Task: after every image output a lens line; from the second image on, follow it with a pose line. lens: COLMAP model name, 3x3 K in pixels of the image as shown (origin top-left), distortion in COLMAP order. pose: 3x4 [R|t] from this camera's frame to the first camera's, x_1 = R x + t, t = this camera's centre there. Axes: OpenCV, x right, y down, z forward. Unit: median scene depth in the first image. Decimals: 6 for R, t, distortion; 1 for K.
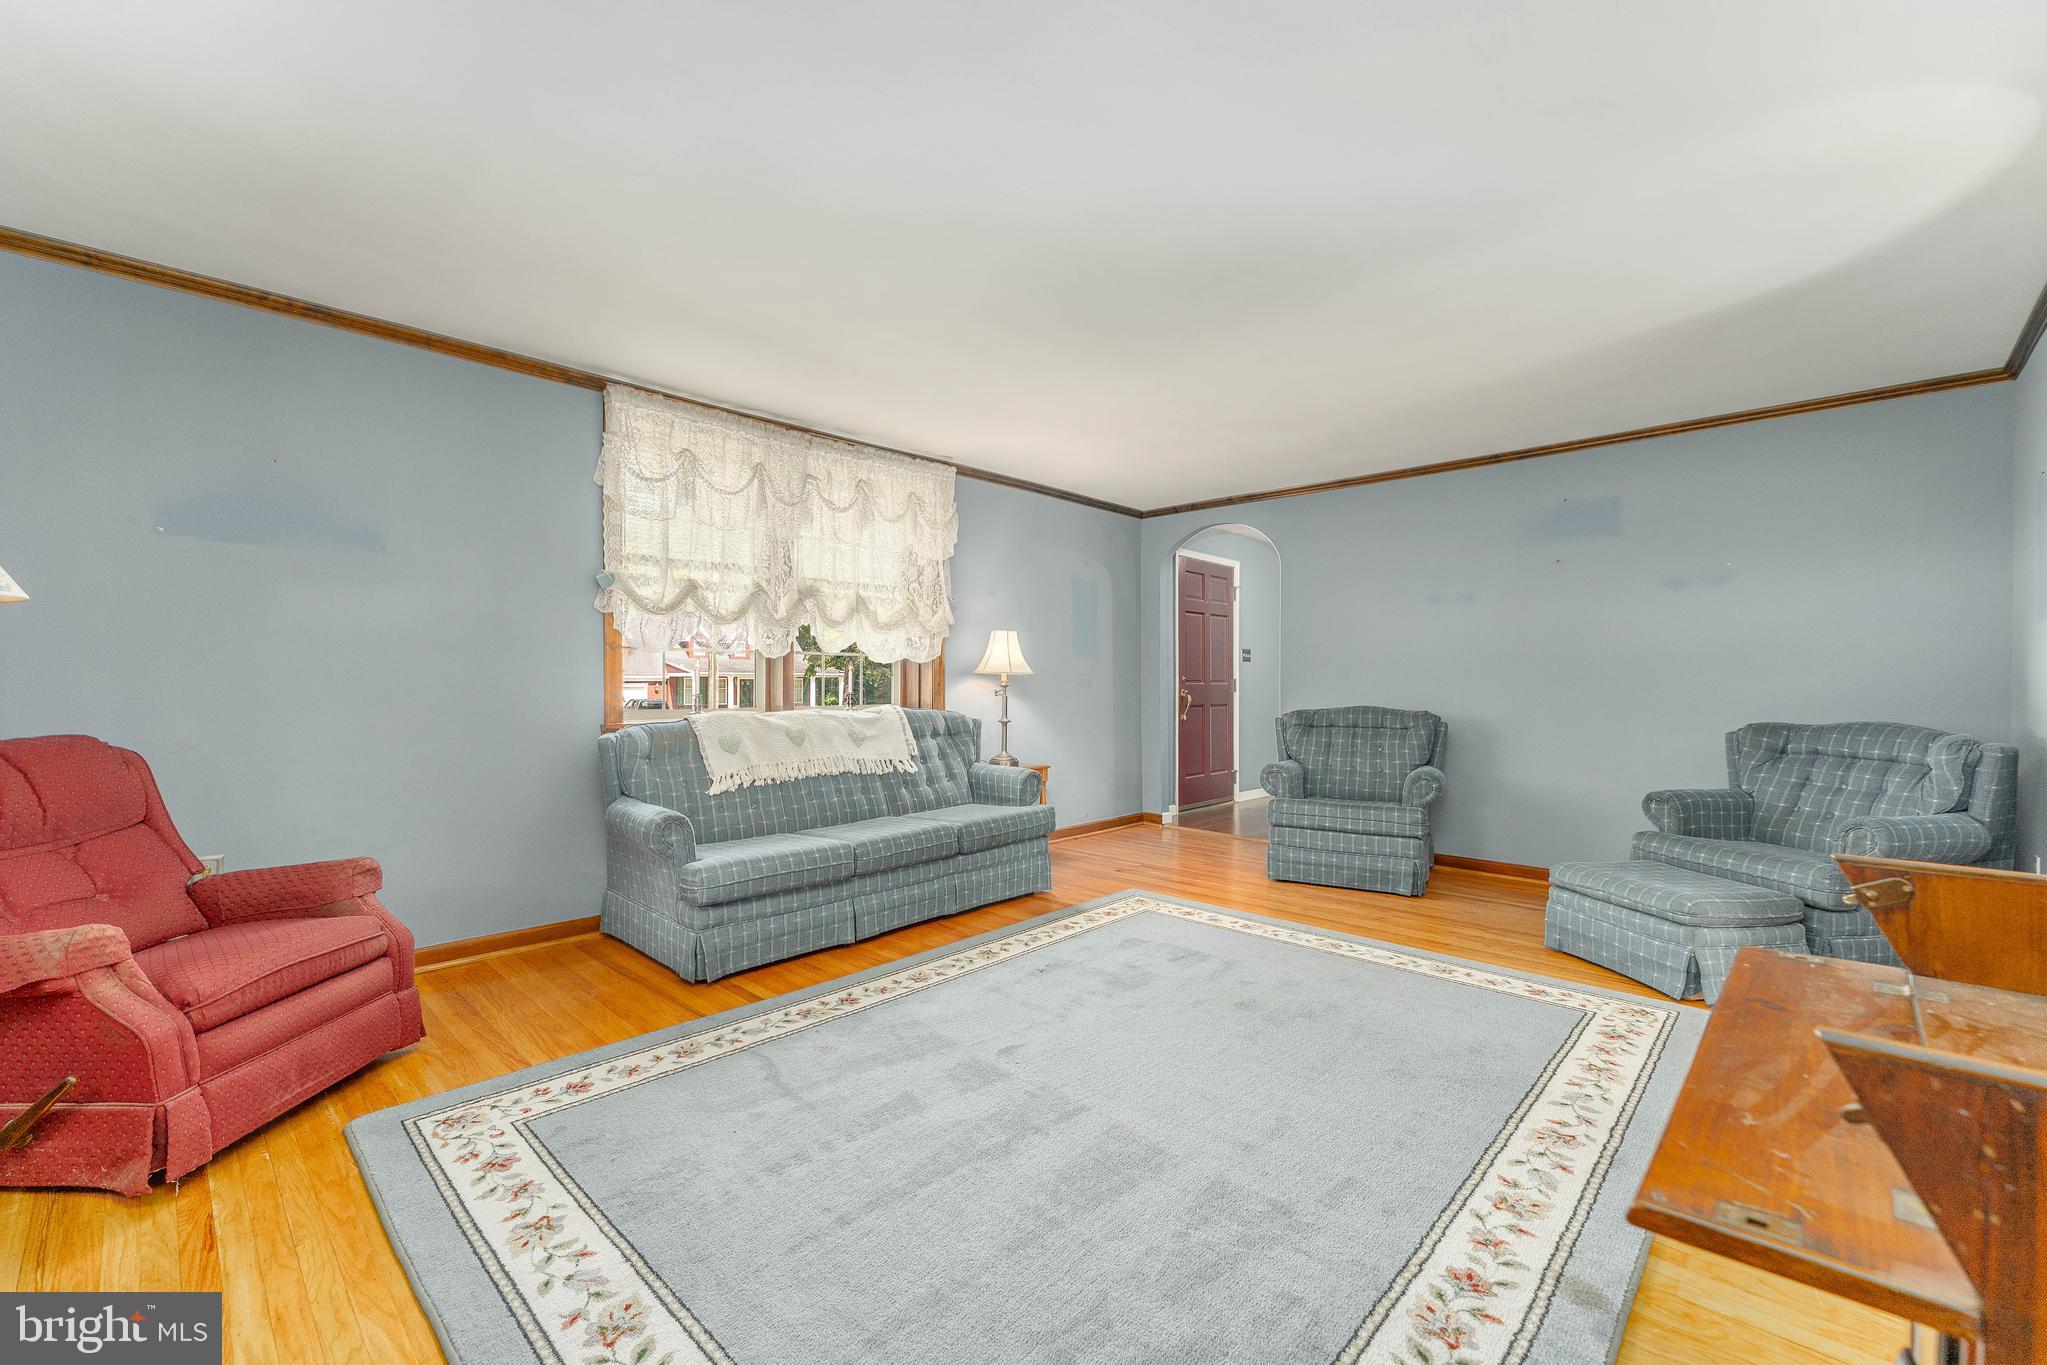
lens RADIAL K [[851.4, 0, 1020.5], [0, 851.4, 684.8], [0, 0, 1]] dist [0.000616, -0.000204]
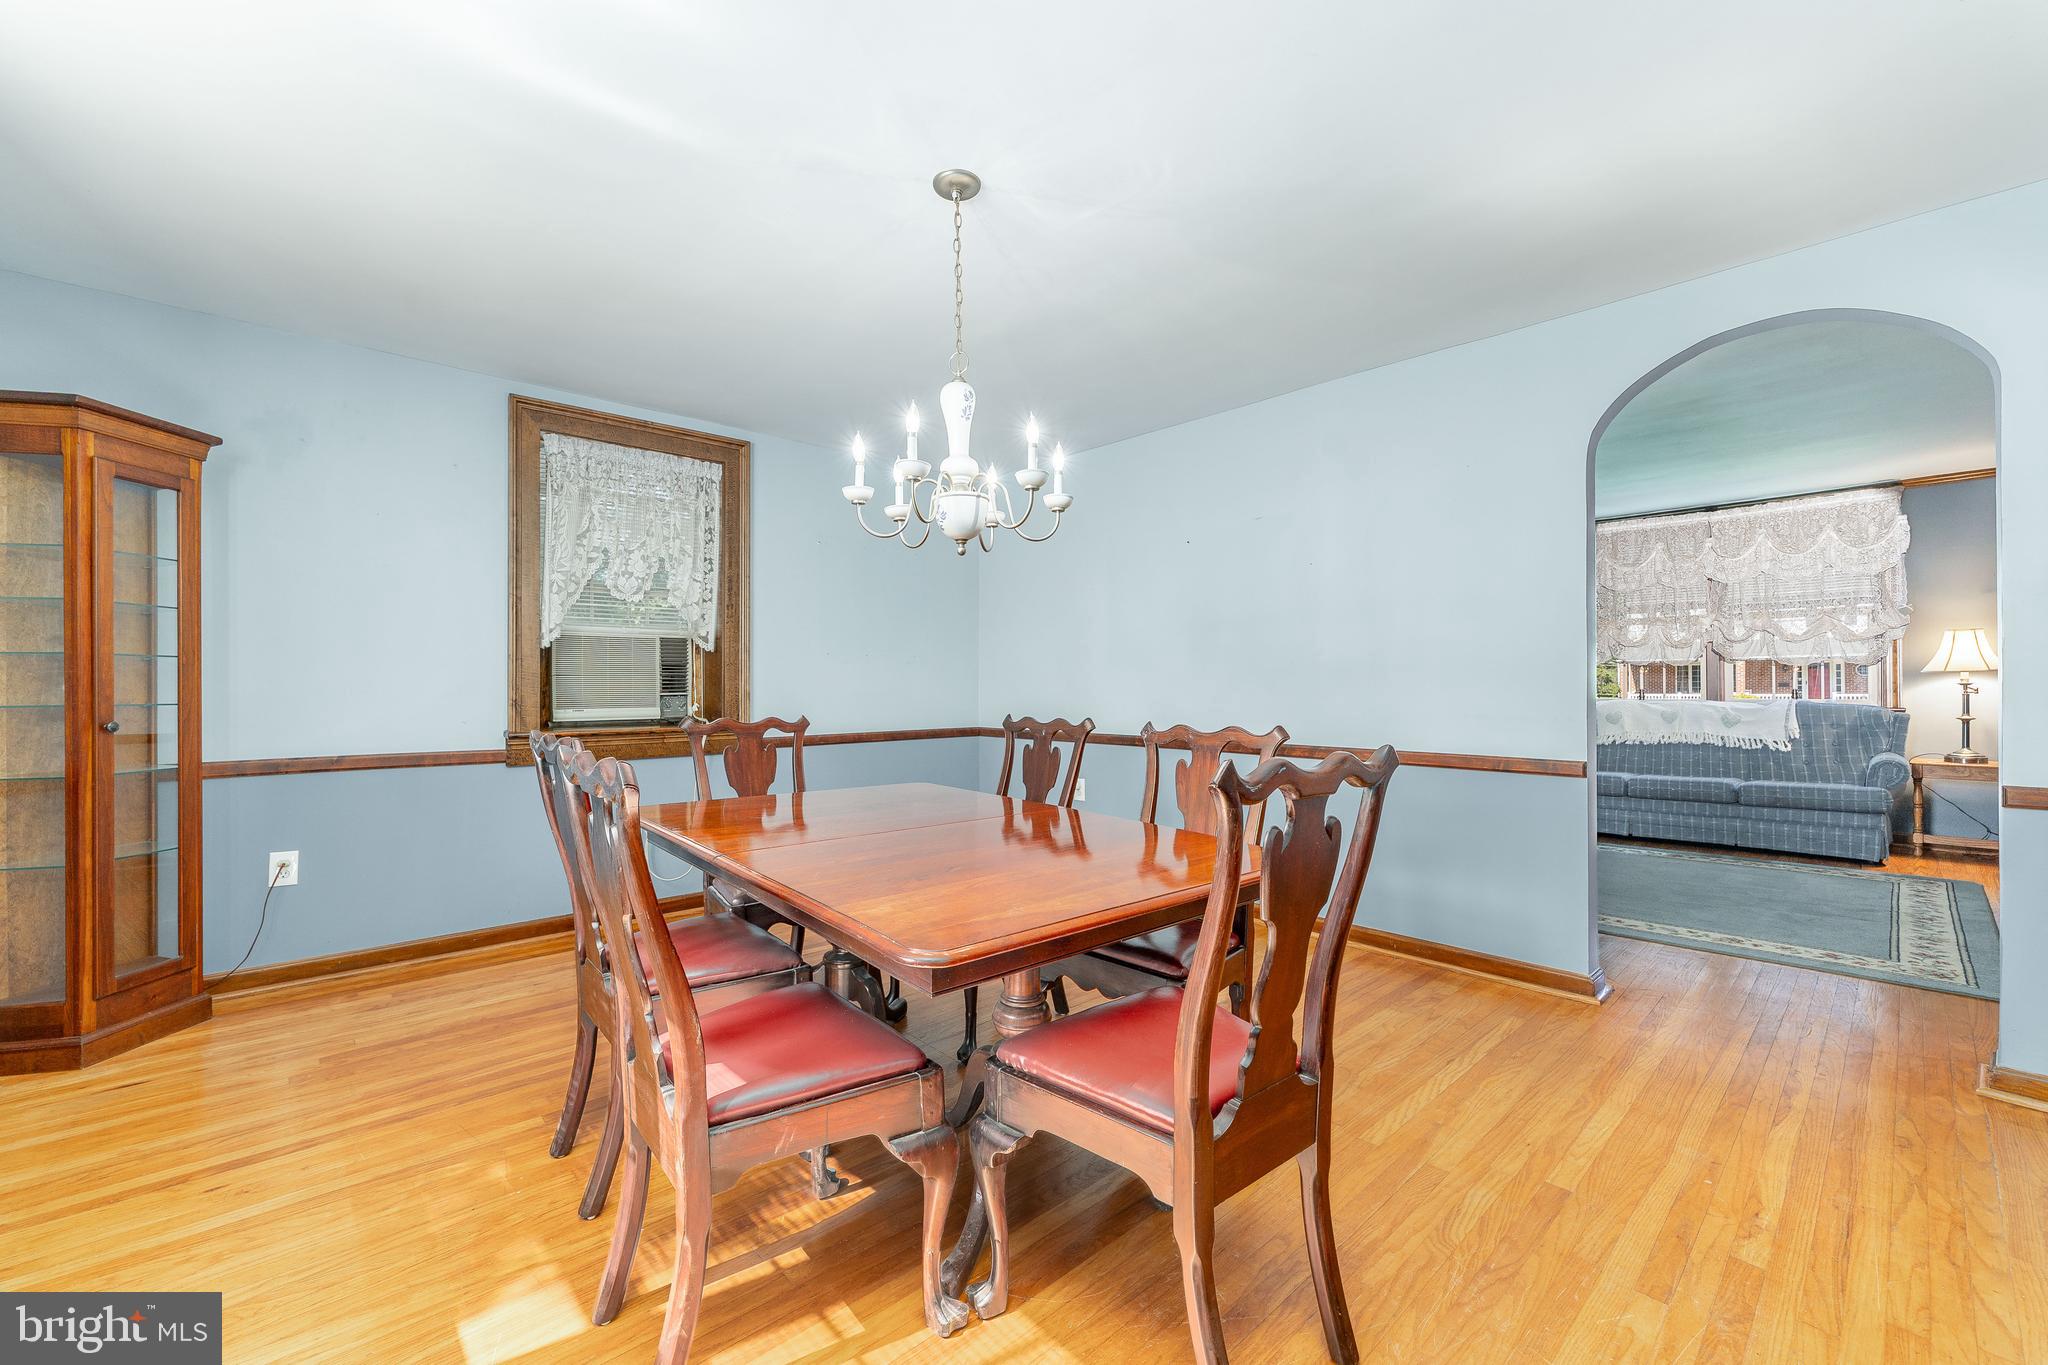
lens RADIAL K [[797.0, 0, 1024.0], [0, 797.0, 682.5], [0, 0, 1]] dist [-0.001786, -0.000306]
pose [[-0.071075, -0.003142, -0.997466, 1.488088], [0.004807, 0.999982, -0.003493, -0.003677], [0.997459, -0.005043, -0.071058, -0.086472]]
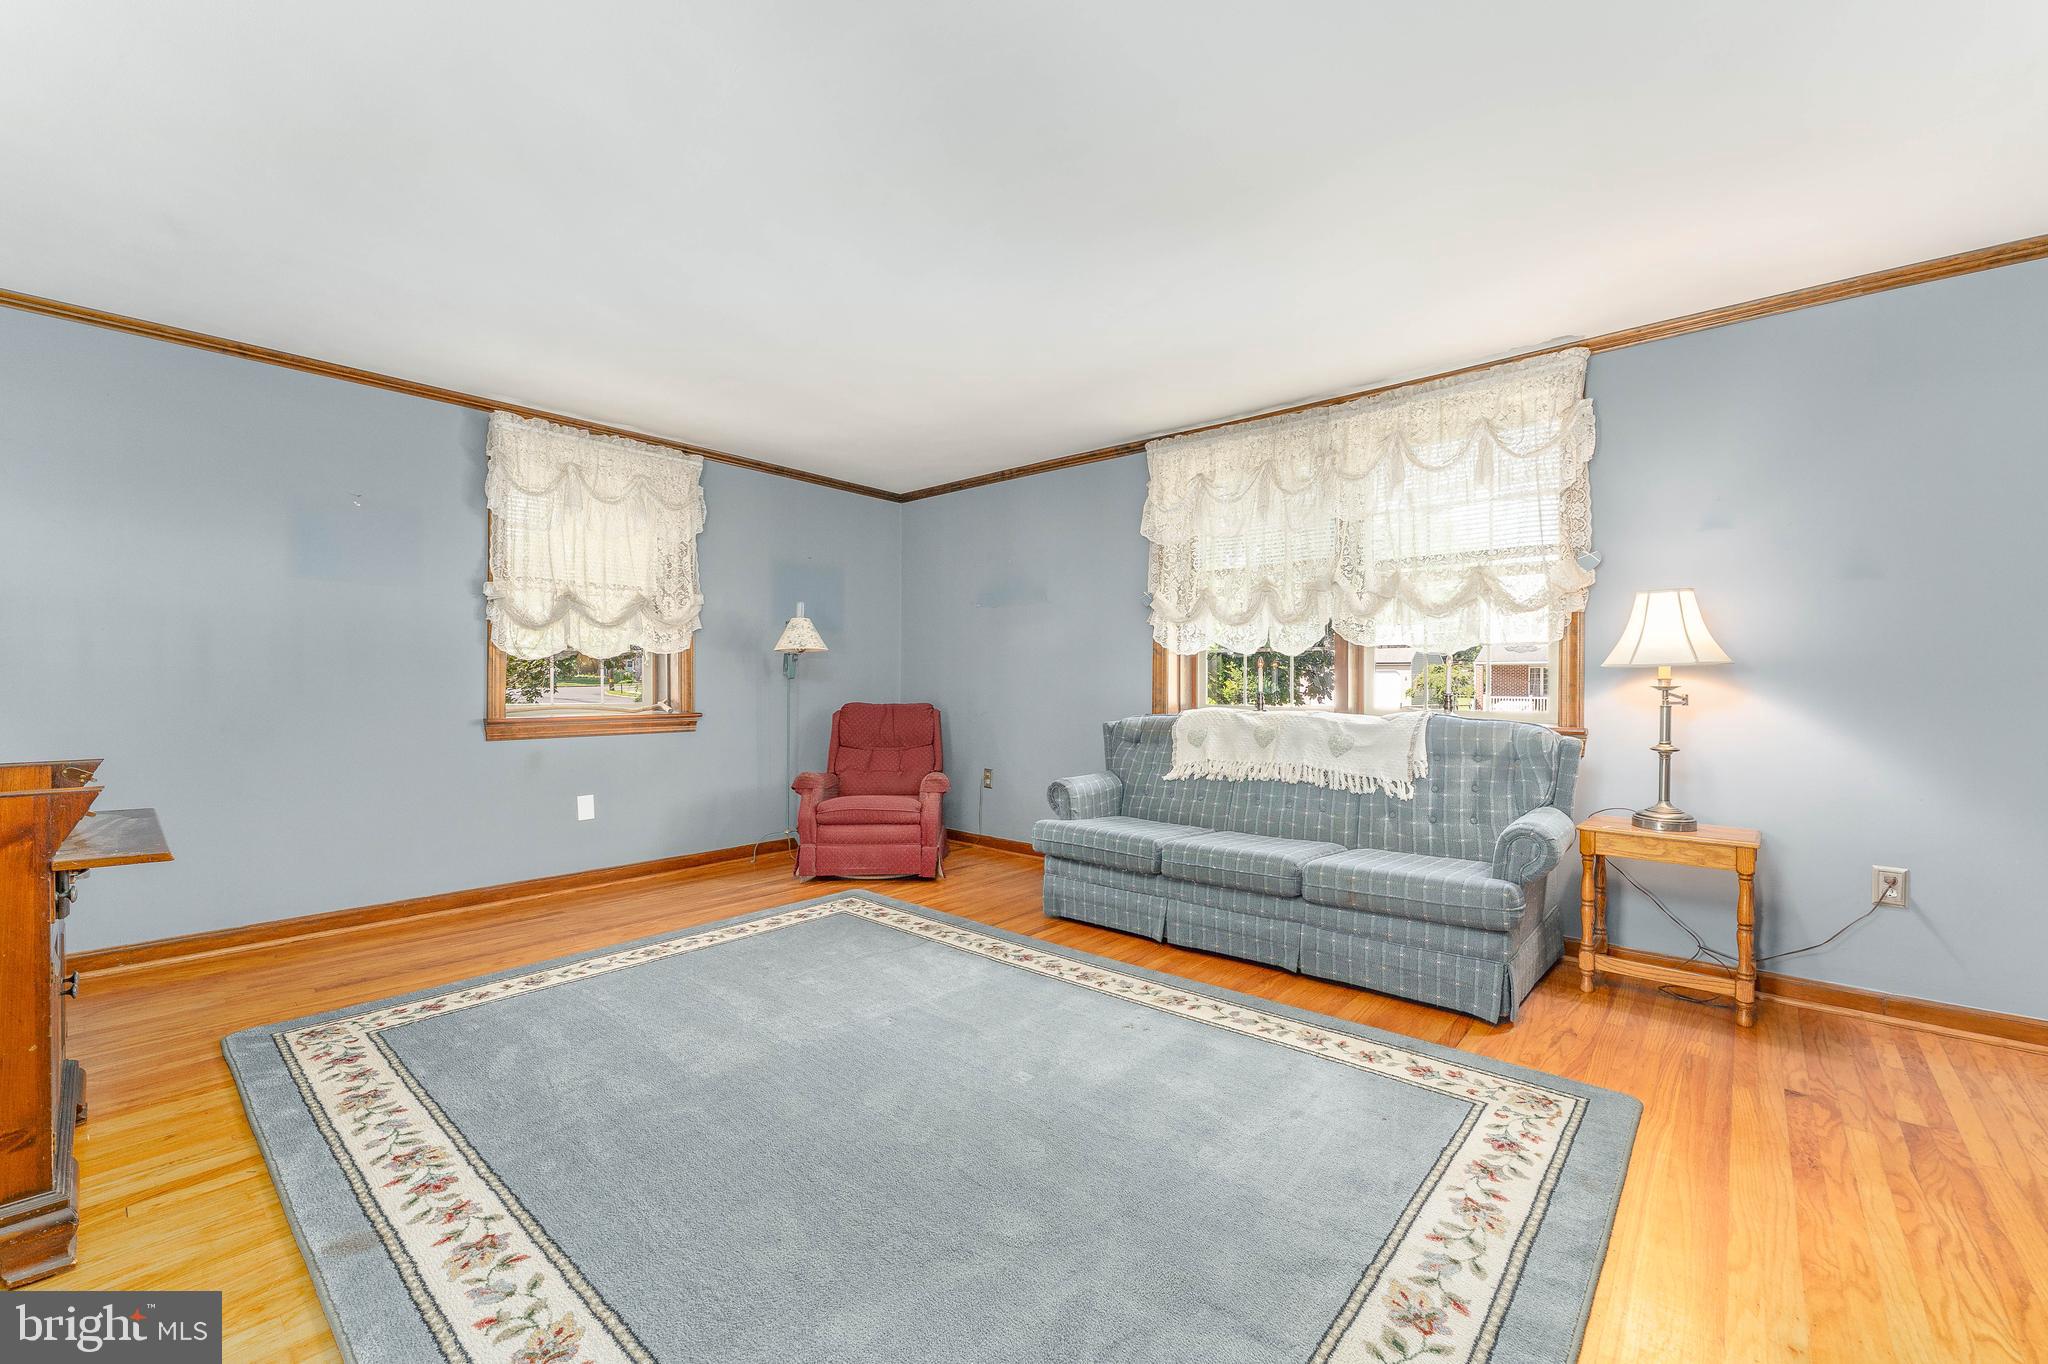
lens RADIAL K [[823.2, 0, 1004.6], [0, 823.2, 683.5], [0, 0, 1]] dist [0.001960, 0.000304]
pose [[0.032733, 0.002749, -0.999460, 0.765295], [-0.006014, 0.999979, 0.002554, -0.000553], [0.999446, 0.005927, 0.032749, 0.790780]]
